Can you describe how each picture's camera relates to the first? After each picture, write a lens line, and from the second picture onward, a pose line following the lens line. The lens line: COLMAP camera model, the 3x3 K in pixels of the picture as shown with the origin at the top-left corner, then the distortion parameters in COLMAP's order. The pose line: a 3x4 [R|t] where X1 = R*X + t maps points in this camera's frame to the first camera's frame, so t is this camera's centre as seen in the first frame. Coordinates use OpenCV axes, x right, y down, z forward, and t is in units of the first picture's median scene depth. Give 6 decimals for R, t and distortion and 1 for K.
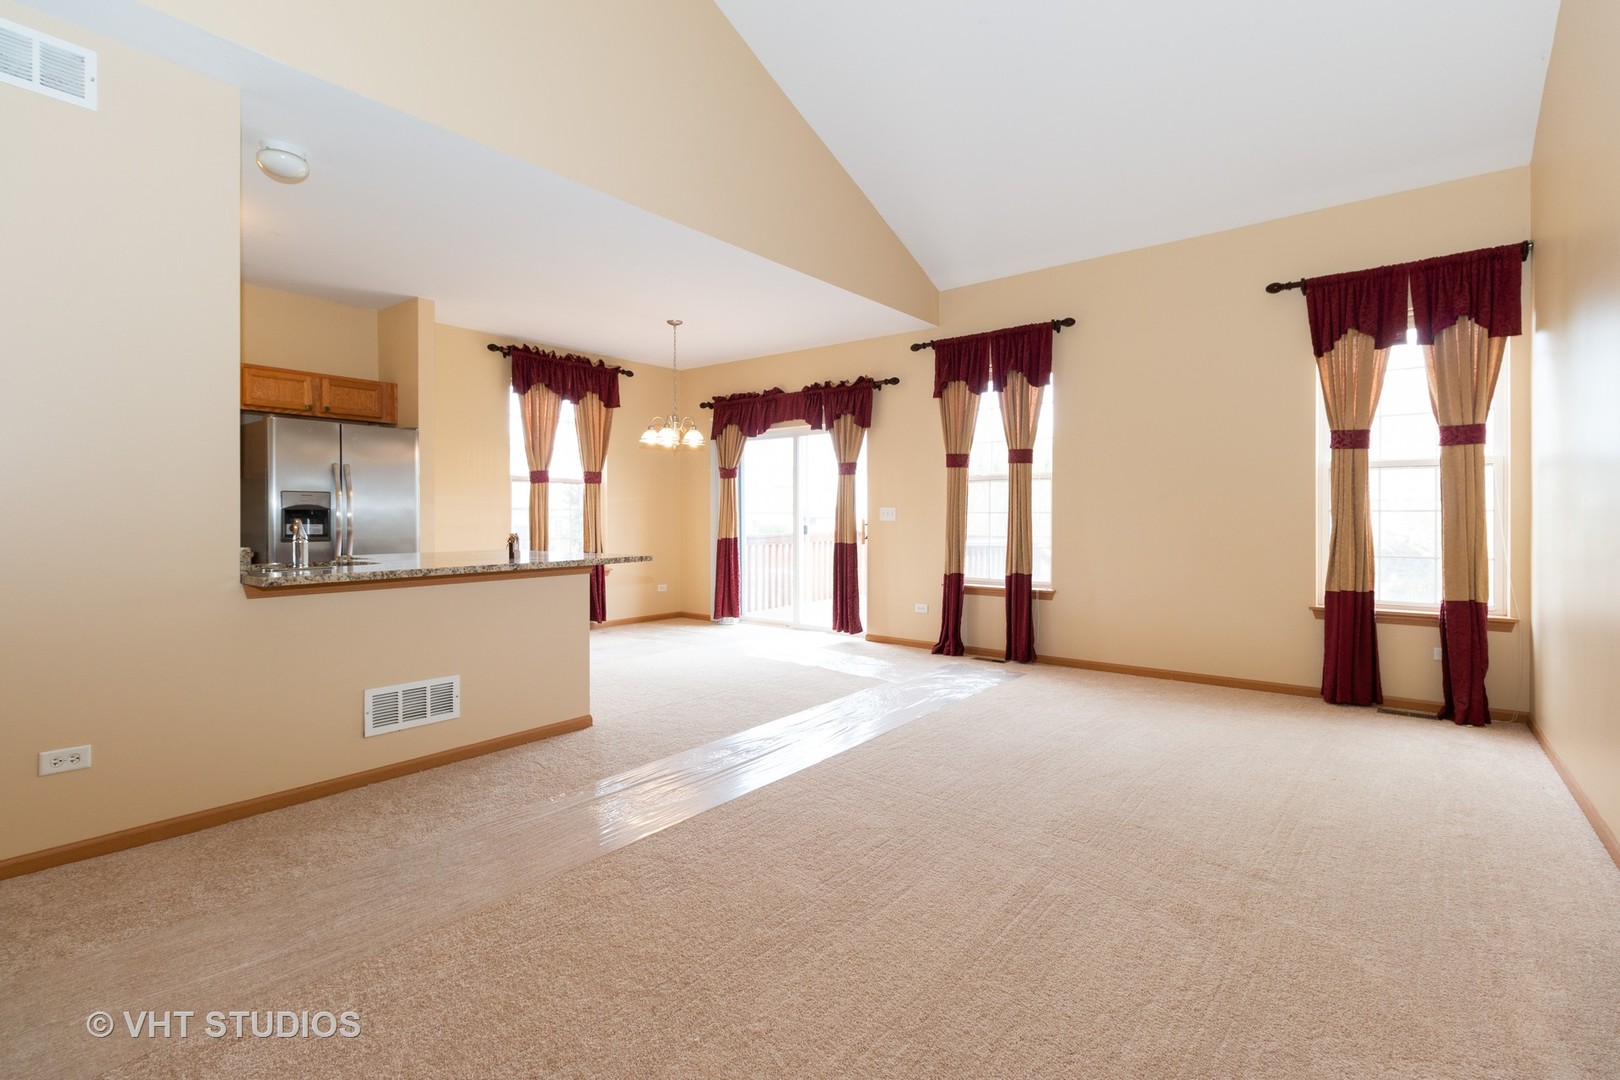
lens RADIAL K [[753.4, 0, 811.2], [0, 753.4, 512.4], [0, 0, 1]] dist [-0.001792, 0.000758]
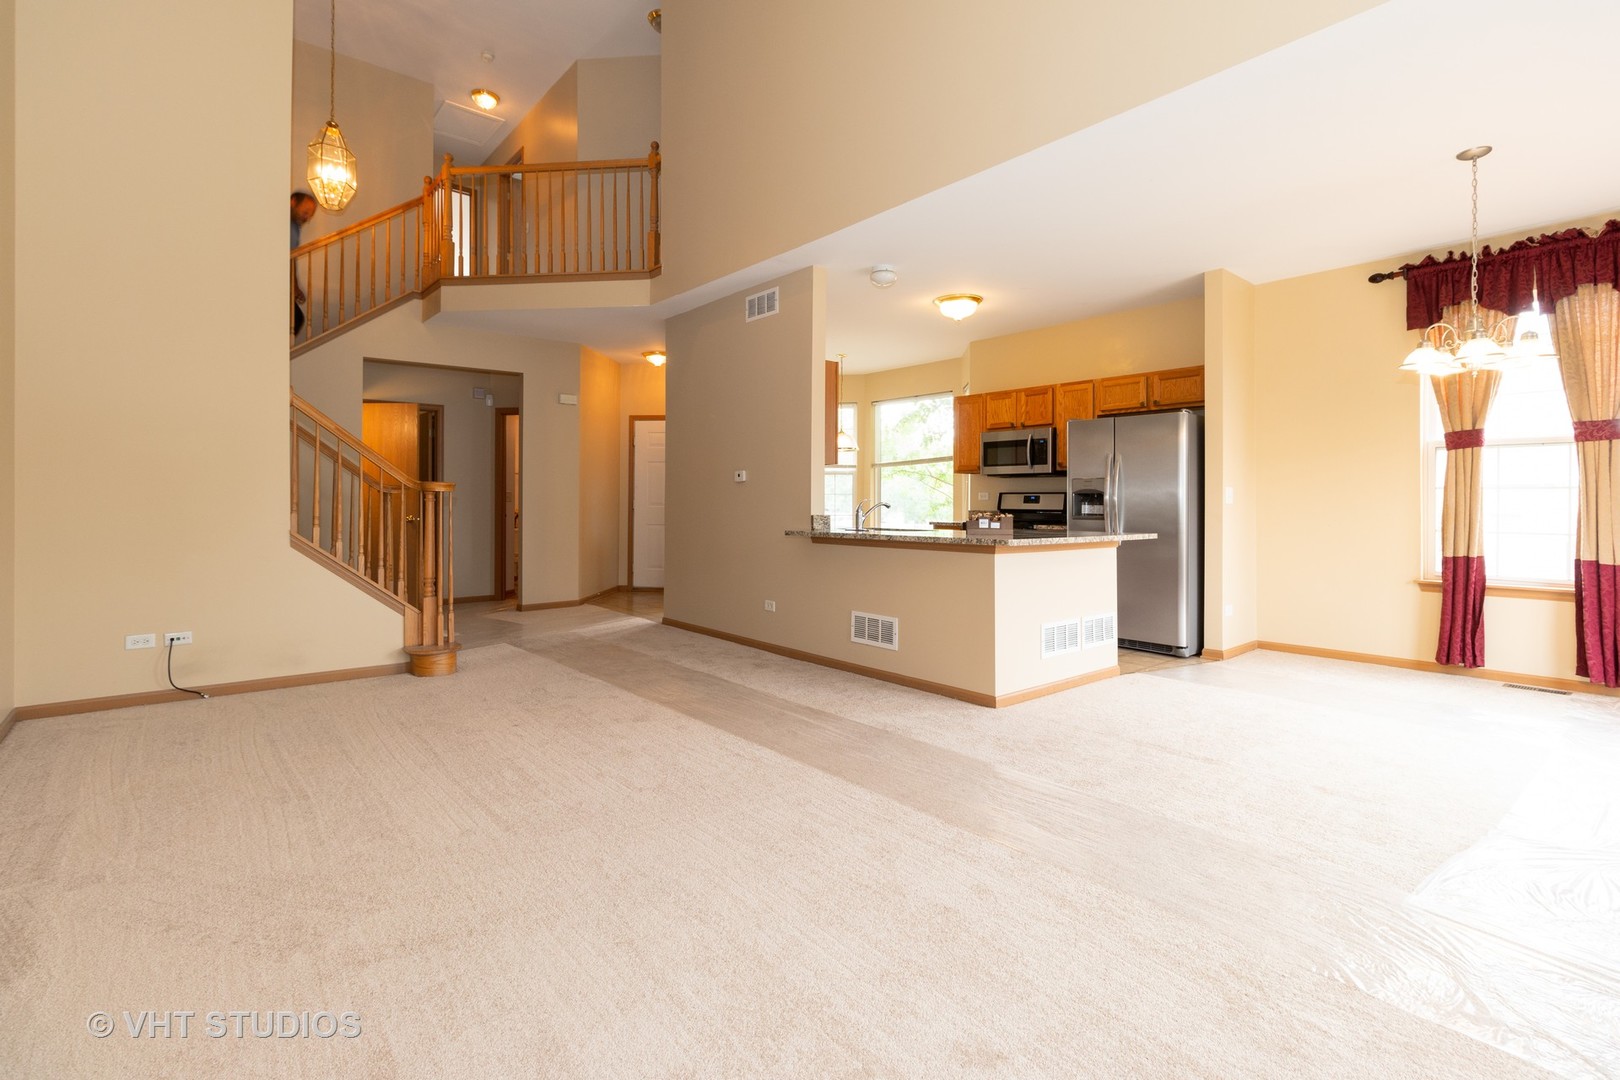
lens RADIAL K [[753.4, 0, 804.9], [0, 753.4, 498.0], [0, 0, 1]] dist [-0.001792, 0.000758]
pose [[-0.214557, -0.006035, -0.976693, 0.429753], [0.004434, 0.999965, -0.007153, 0.007326], [0.976701, -0.005866, -0.214523, 0.568028]]
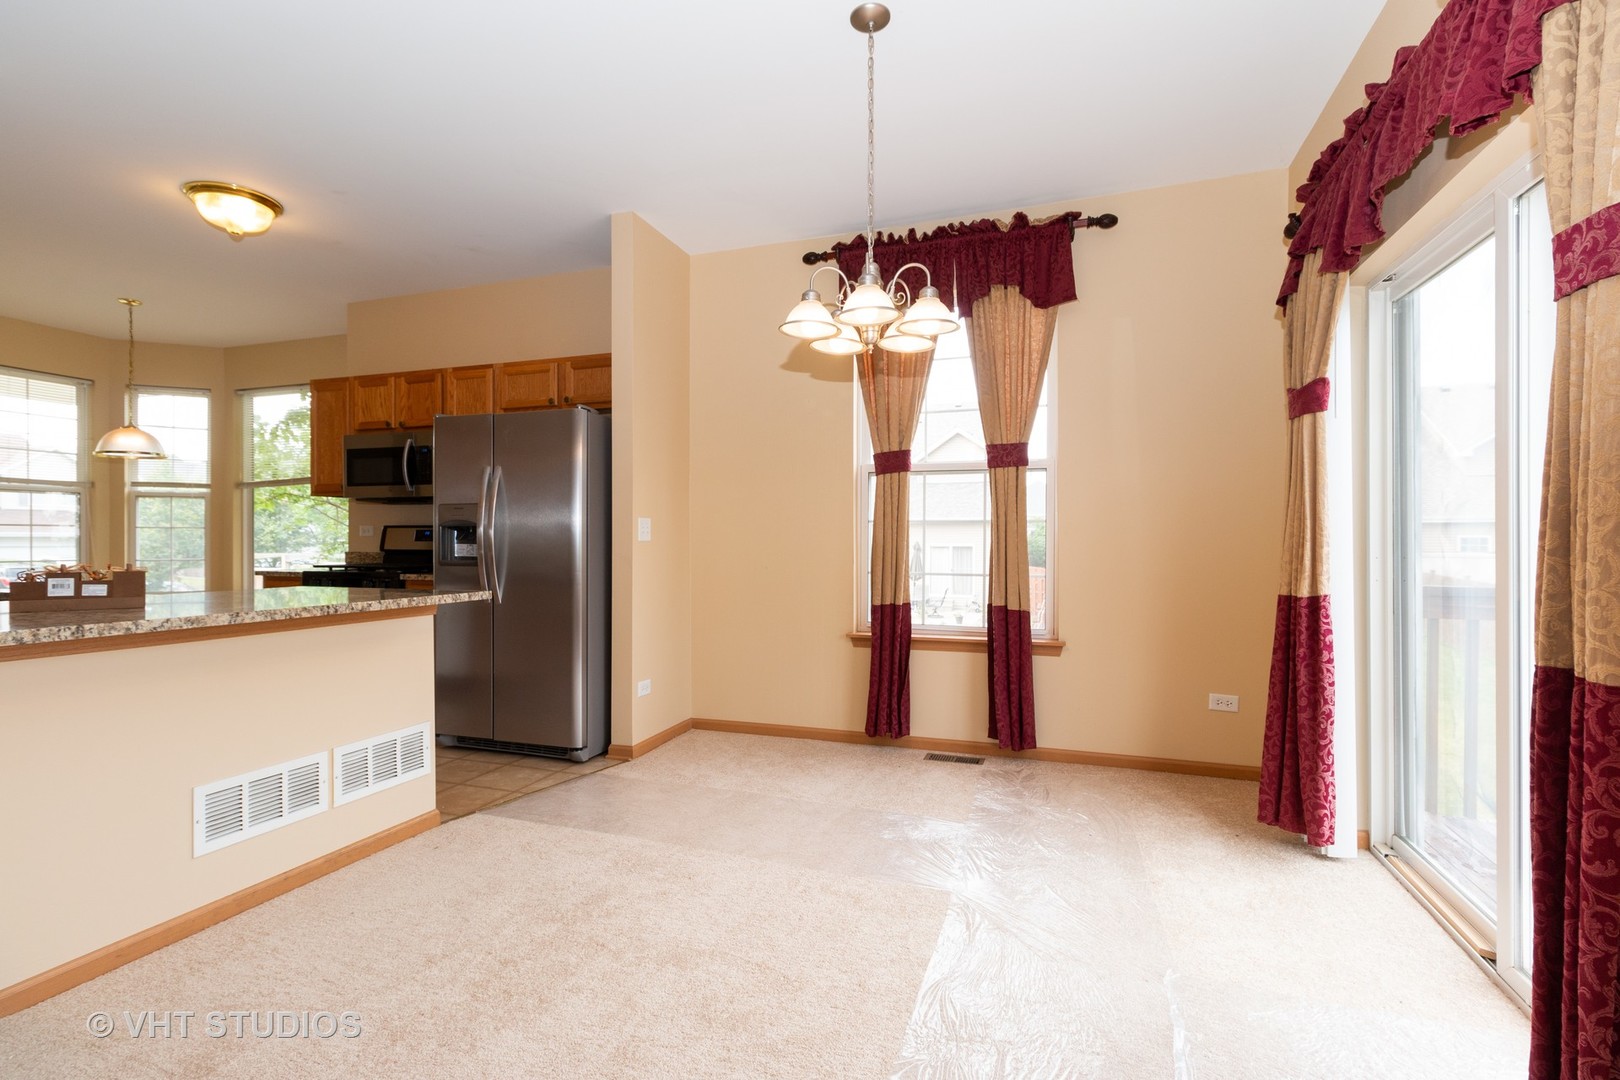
lens RADIAL K [[753.4, 0, 810.2], [0, 753.4, 543.0], [0, 0, 1]] dist [-0.001792, 0.000758]
pose [[0.322407, 0.005078, -0.946588, 0.151481], [0.006980, 0.999946, 0.007742, 0.007545], [0.946575, -0.009104, 0.322354, 0.764516]]
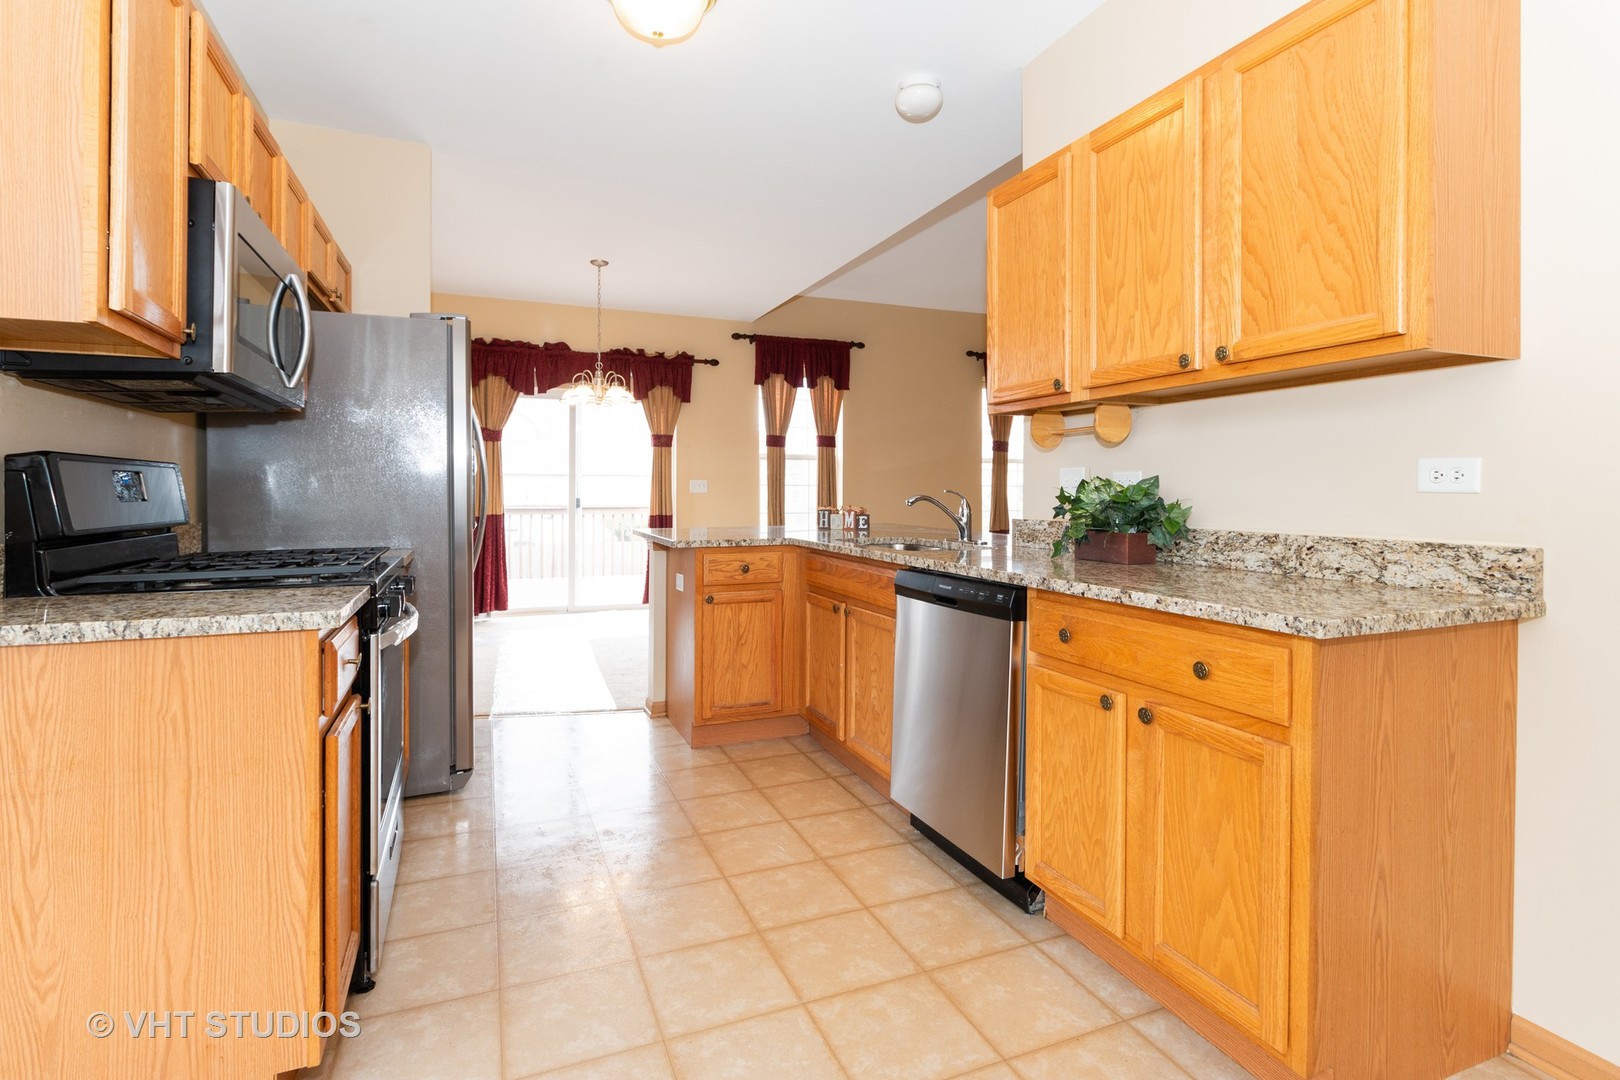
lens RADIAL K [[771.7, 0, 802.7], [0, 771.7, 500.5], [0, 0, 1]] dist [-0.003786, -0.001240]
pose [[0.496413, -0.003504, 0.868079, -0.749657], [-0.001177, 0.999988, 0.004709, 0.016414], [-0.868085, -0.003360, 0.496404, 0.327570]]
